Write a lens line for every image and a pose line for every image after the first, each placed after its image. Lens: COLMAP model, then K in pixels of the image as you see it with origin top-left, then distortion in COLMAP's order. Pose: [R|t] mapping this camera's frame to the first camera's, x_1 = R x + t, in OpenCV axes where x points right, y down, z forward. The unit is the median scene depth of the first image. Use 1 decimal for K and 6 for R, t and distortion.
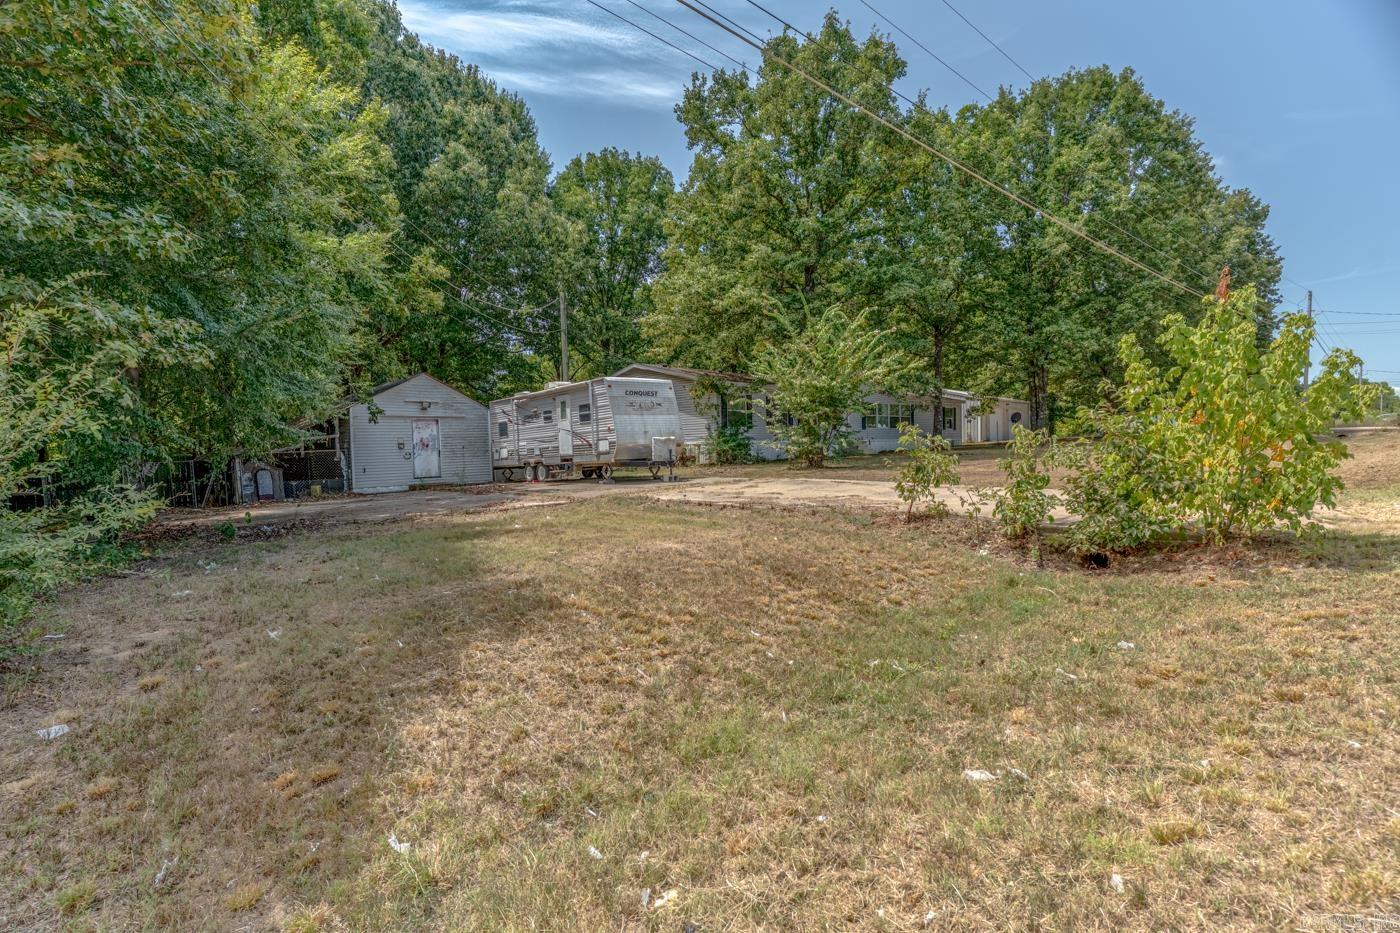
lens RADIAL K [[684.5, 0, 689.1], [0, 684.5, 453.5], [0, 0, 1]] dist [-0.001499, -0.000025]
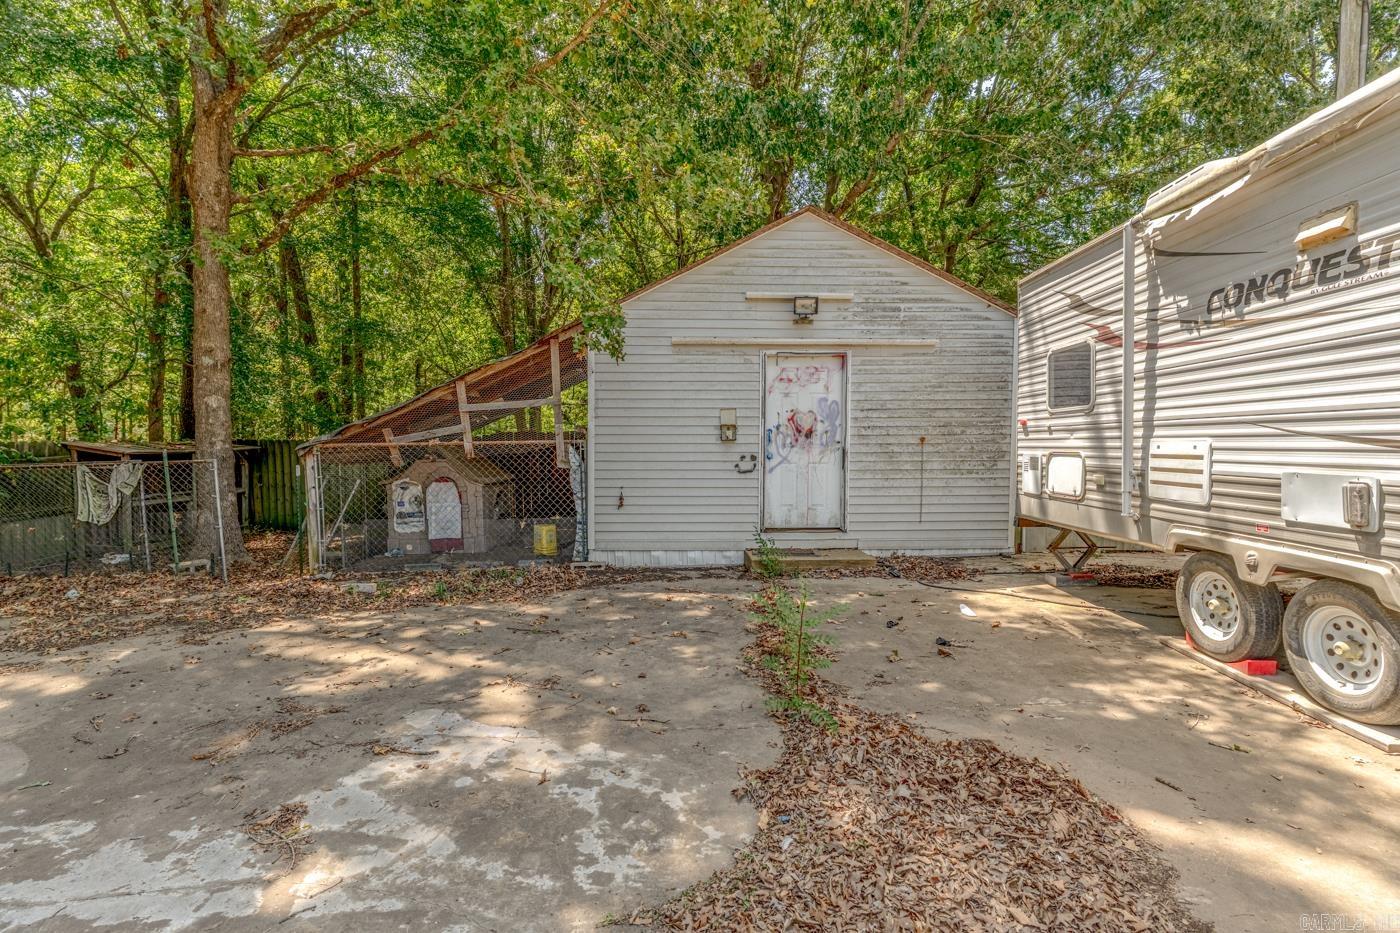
lens RADIAL K [[699.1, 0, 700.0], [0, 699.1, 466.5], [0, 0, 1]] dist [-0.001961, -0.000533]
pose [[0.755239, 0.068822, -0.651826, -0.207846], [-0.036568, 0.997347, 0.062935, -0.015240], [0.654428, -0.023695, 0.755753, 0.729317]]
